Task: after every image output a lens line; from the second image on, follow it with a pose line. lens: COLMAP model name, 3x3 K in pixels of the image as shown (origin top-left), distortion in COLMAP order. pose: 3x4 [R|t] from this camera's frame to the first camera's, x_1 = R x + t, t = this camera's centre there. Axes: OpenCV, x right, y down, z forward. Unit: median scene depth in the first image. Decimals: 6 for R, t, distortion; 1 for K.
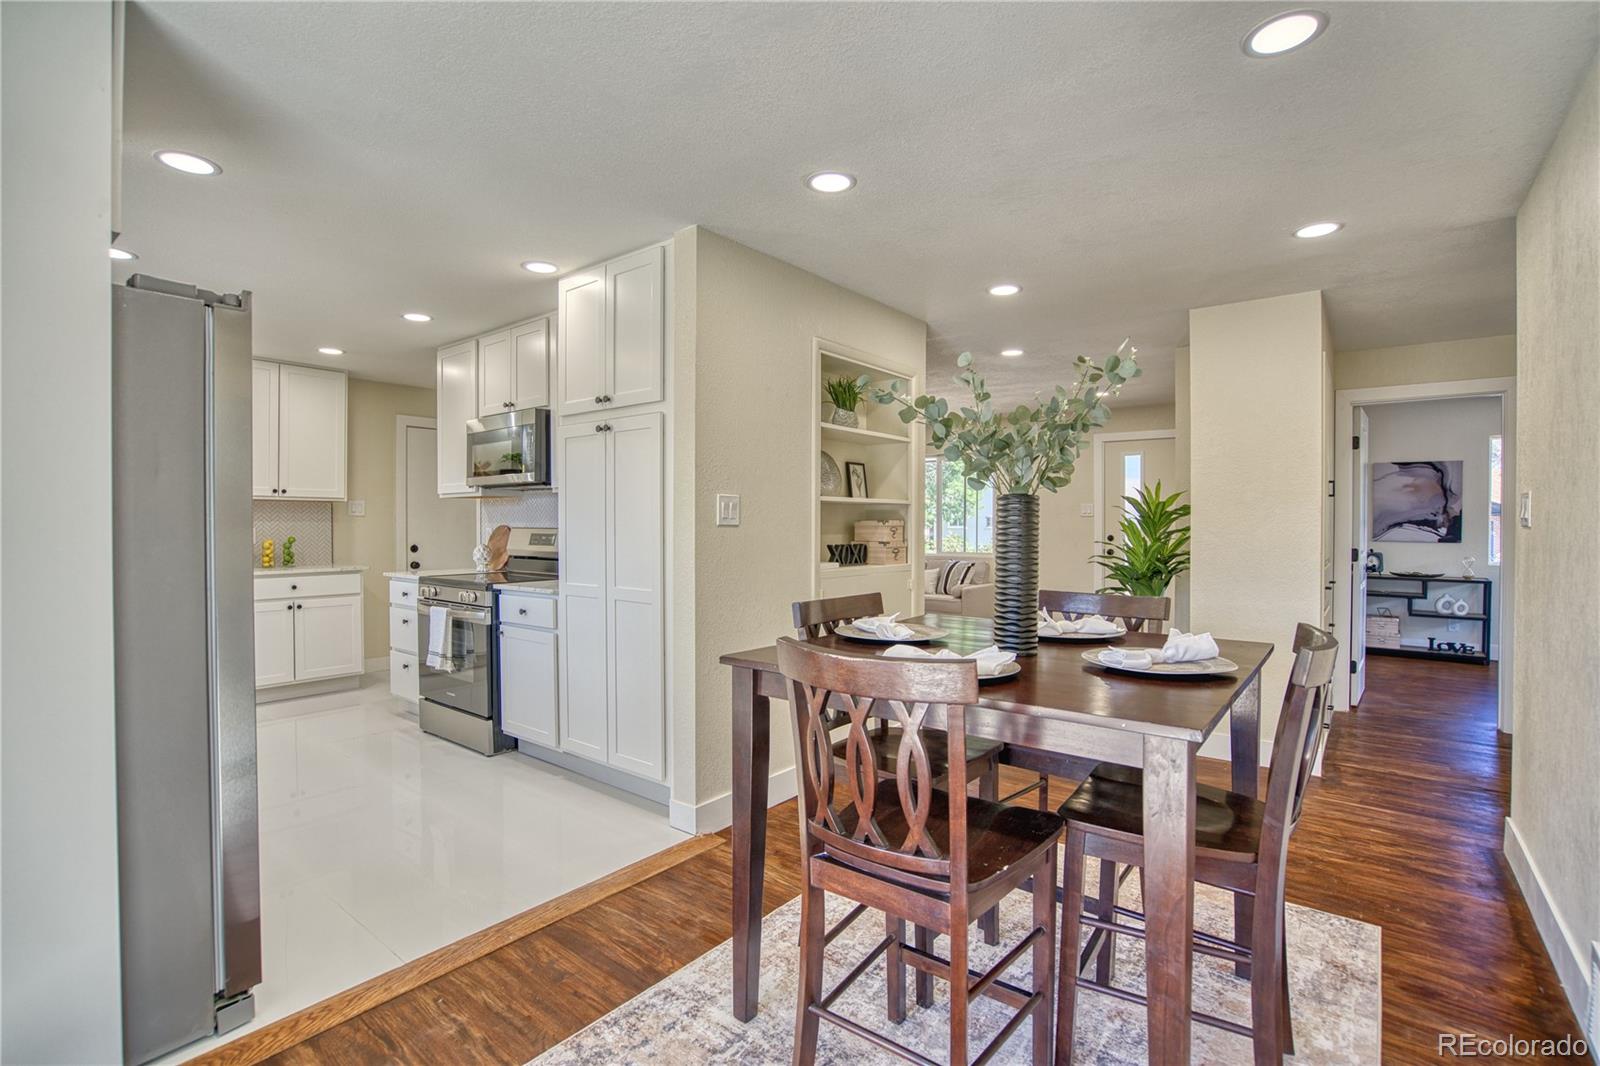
lens RADIAL K [[742.6, 0, 798.5], [0, 742.6, 526.7], [0, 0, 1]] dist [-0.048328, 0.015029]
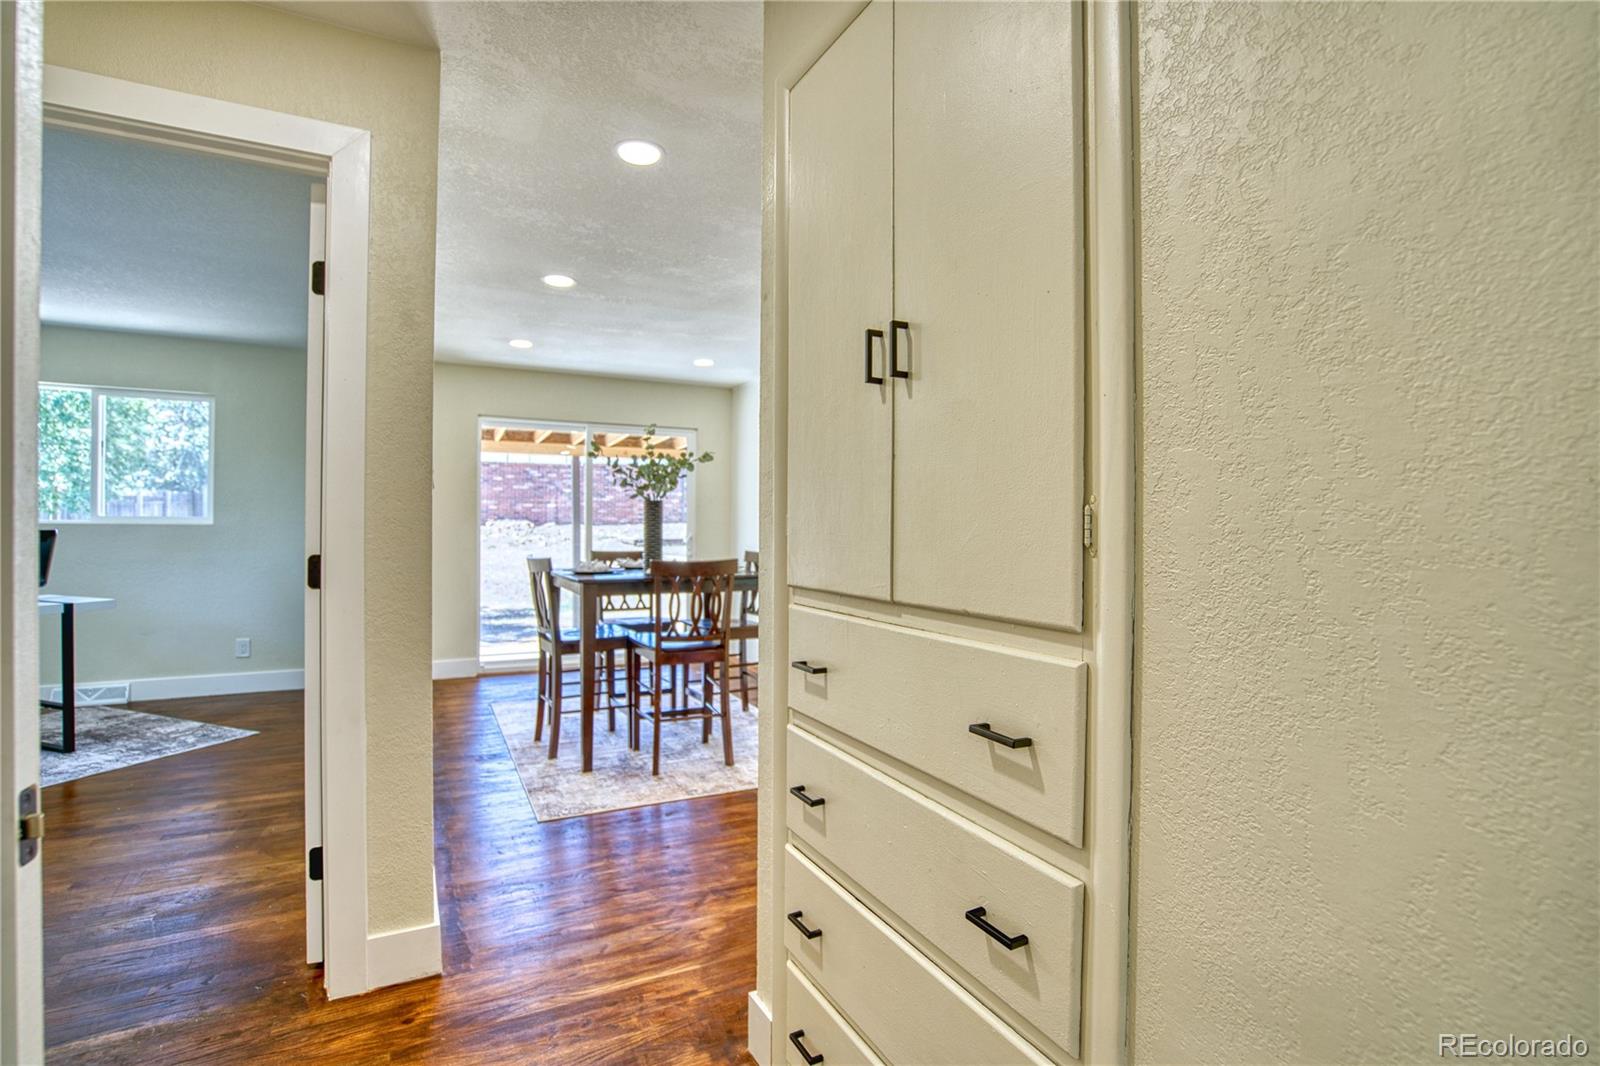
lens RADIAL K [[742.6, 0, 791.2], [0, 742.6, 530.2], [0, 0, 1]] dist [-0.048328, 0.015029]
pose [[-0.415509, 0.005216, -0.909574, 1.253514], [-0.011421, 0.999875, 0.010951, 0.010255], [0.909517, 0.014938, -0.415397, 1.346892]]
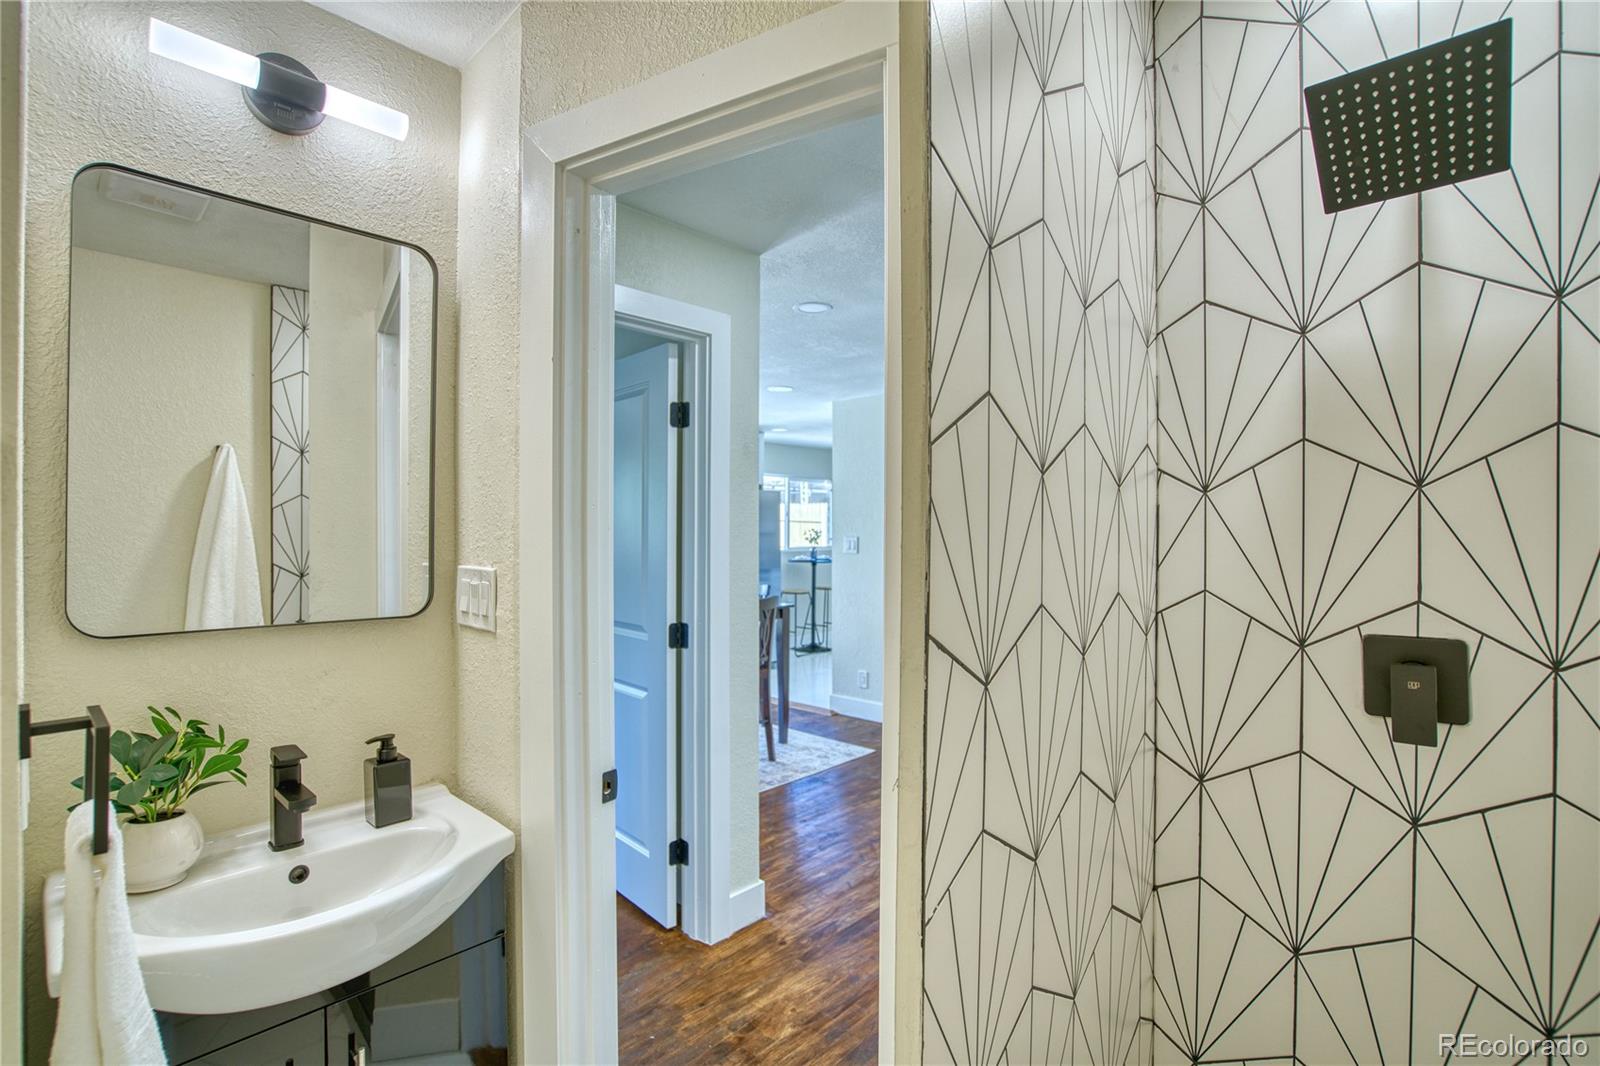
lens RADIAL K [[742.6, 0, 797.6], [0, 742.6, 529.0], [0, 0, 1]] dist [-0.048328, 0.015029]
pose [[-0.078604, 0.002516, -0.996903, 1.664955], [-0.009199, 0.999952, 0.003249, -0.063066], [0.996863, 0.009425, -0.078577, 0.946186]]
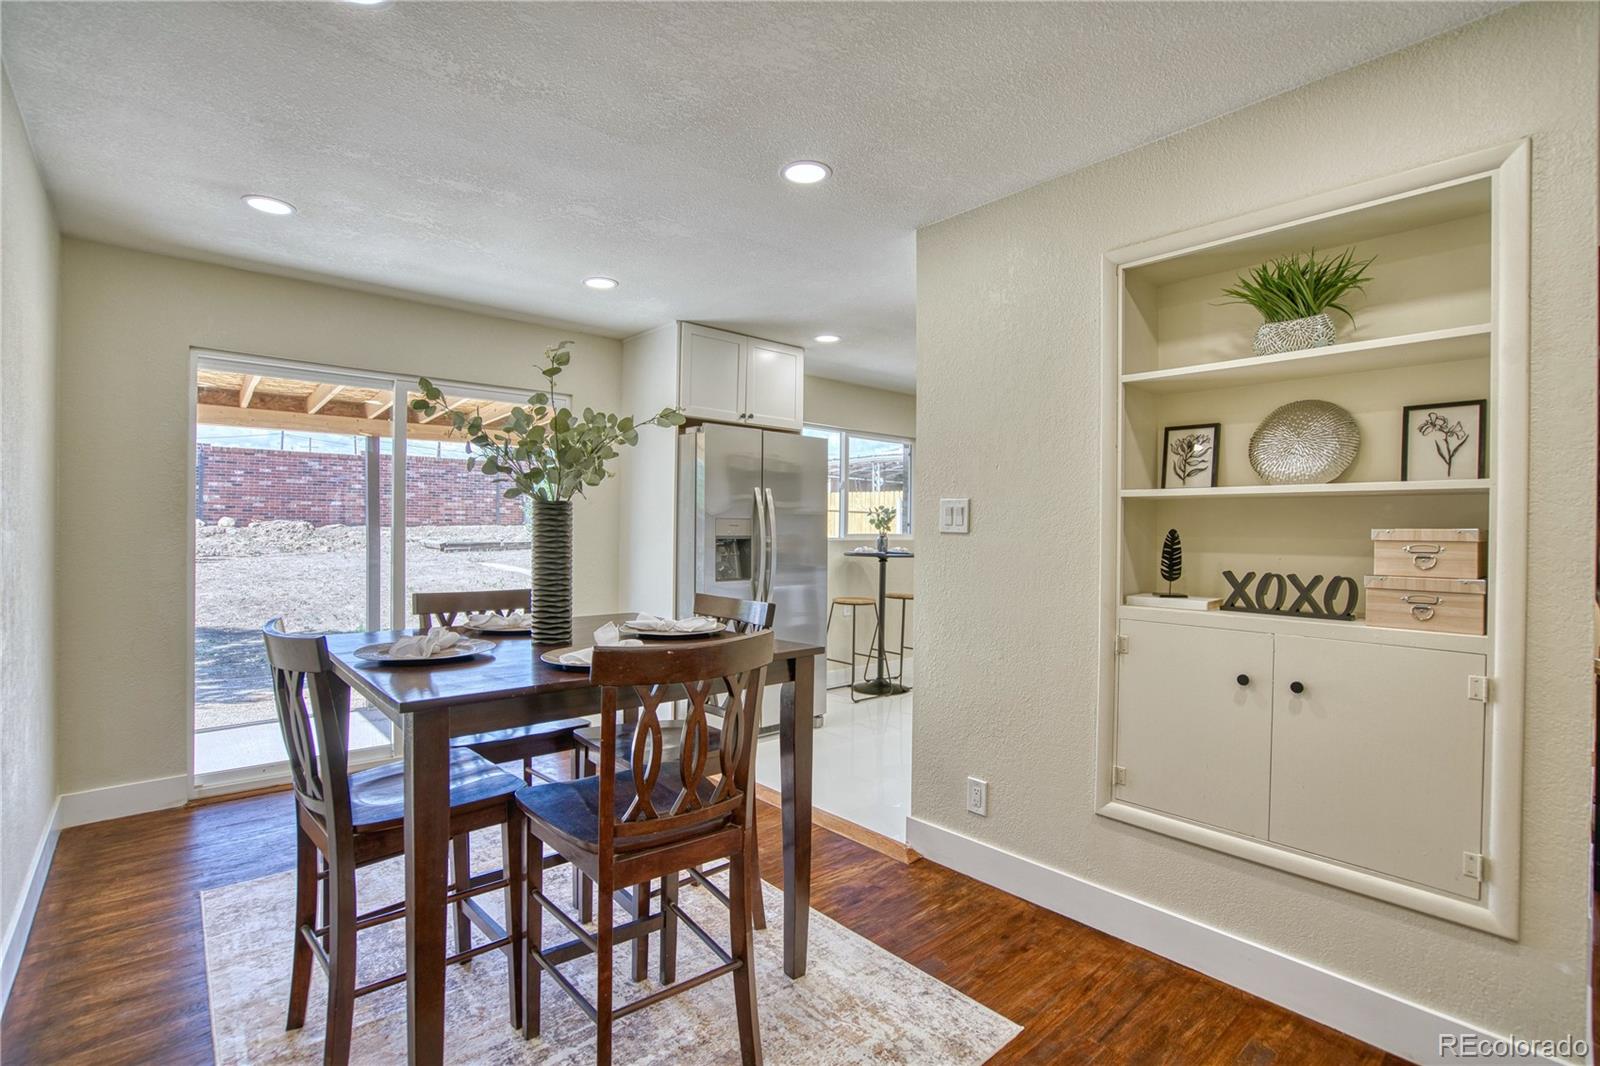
lens RADIAL K [[742.6, 0, 800.2], [0, 742.6, 530.2], [0, 0, 1]] dist [-0.048328, 0.015029]
pose [[-0.175609, 0.003426, -0.984454, 0.768279], [-0.015661, 0.999858, 0.006273, -0.007366], [0.984335, 0.016519, -0.175531, 0.910853]]
